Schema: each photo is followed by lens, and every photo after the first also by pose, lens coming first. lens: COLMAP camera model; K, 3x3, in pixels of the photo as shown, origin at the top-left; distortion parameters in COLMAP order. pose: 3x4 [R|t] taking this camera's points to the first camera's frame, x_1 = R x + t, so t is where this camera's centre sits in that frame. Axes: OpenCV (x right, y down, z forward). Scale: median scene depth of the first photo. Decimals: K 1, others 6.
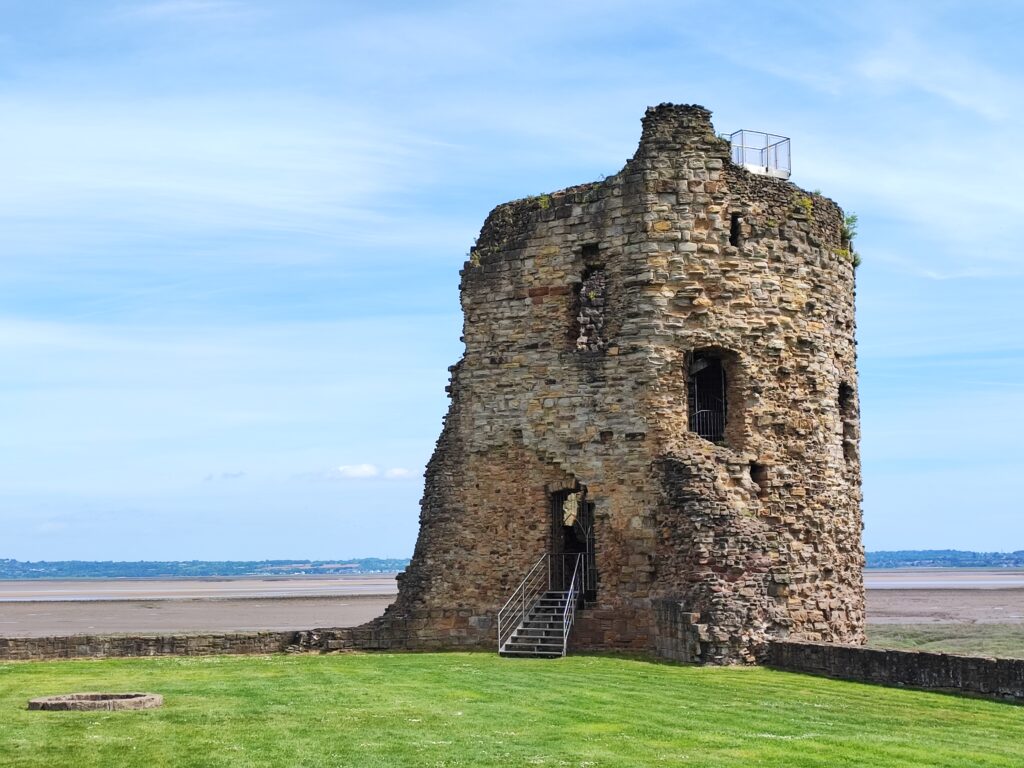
lens RADIAL K [[1470.7, 0, 512.0], [0, 1470.7, 384.0], [0, 0, 1]] dist [0.144534, -0.030978]
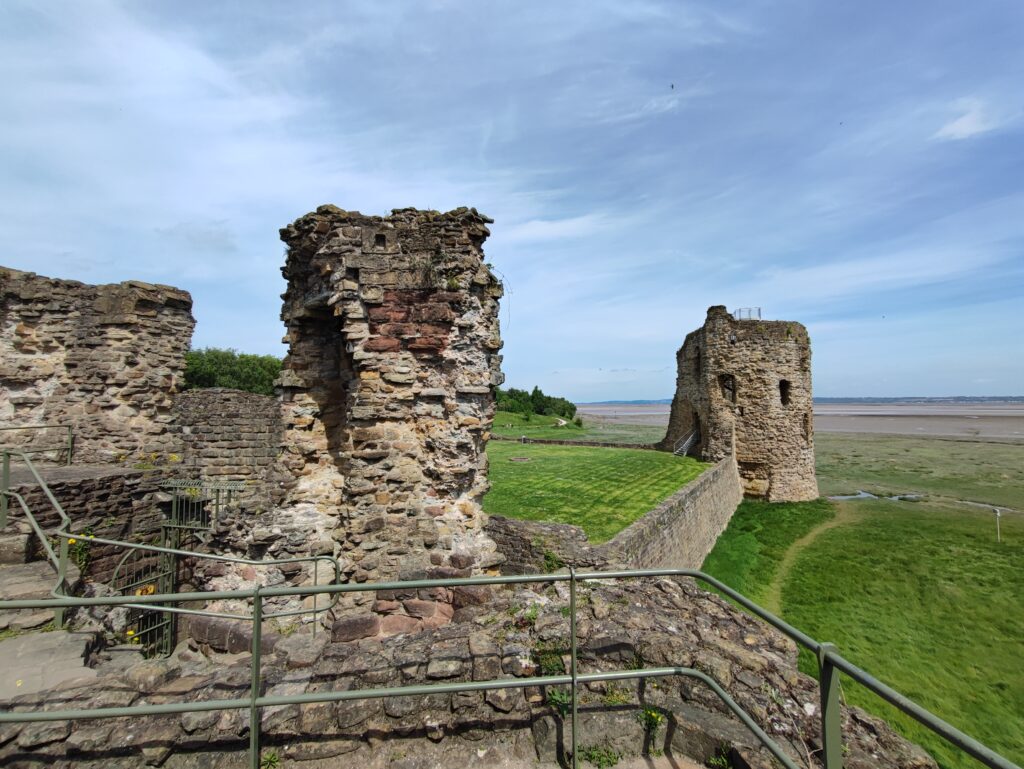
lens RADIAL K [[468.2, 0, 521.1], [0, 468.2, 375.0], [0, 0, 1]] dist [0.000421, -0.000065]
pose [[0.652314, -0.040268, -0.756879, 0.657318], [0.094543, 0.995112, 0.028538, -0.099931], [0.752030, -0.090173, 0.652932, -0.108843]]
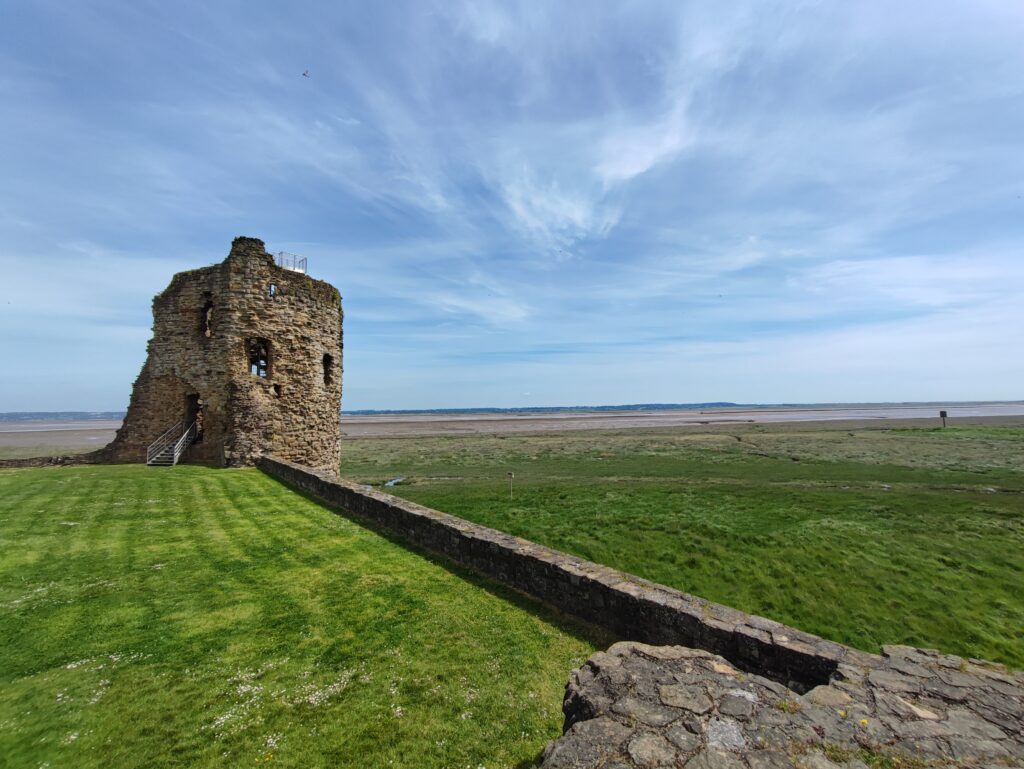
lens RADIAL K [[468.2, 0, 521.1], [0, 468.2, 375.0], [0, 0, 1]] dist [0.000421, -0.000065]
pose [[0.942755, 0.023036, 0.332691, 0.285689], [-0.036612, 0.998731, 0.034594, -0.005341], [-0.331471, -0.044794, 0.942401, 0.111476]]
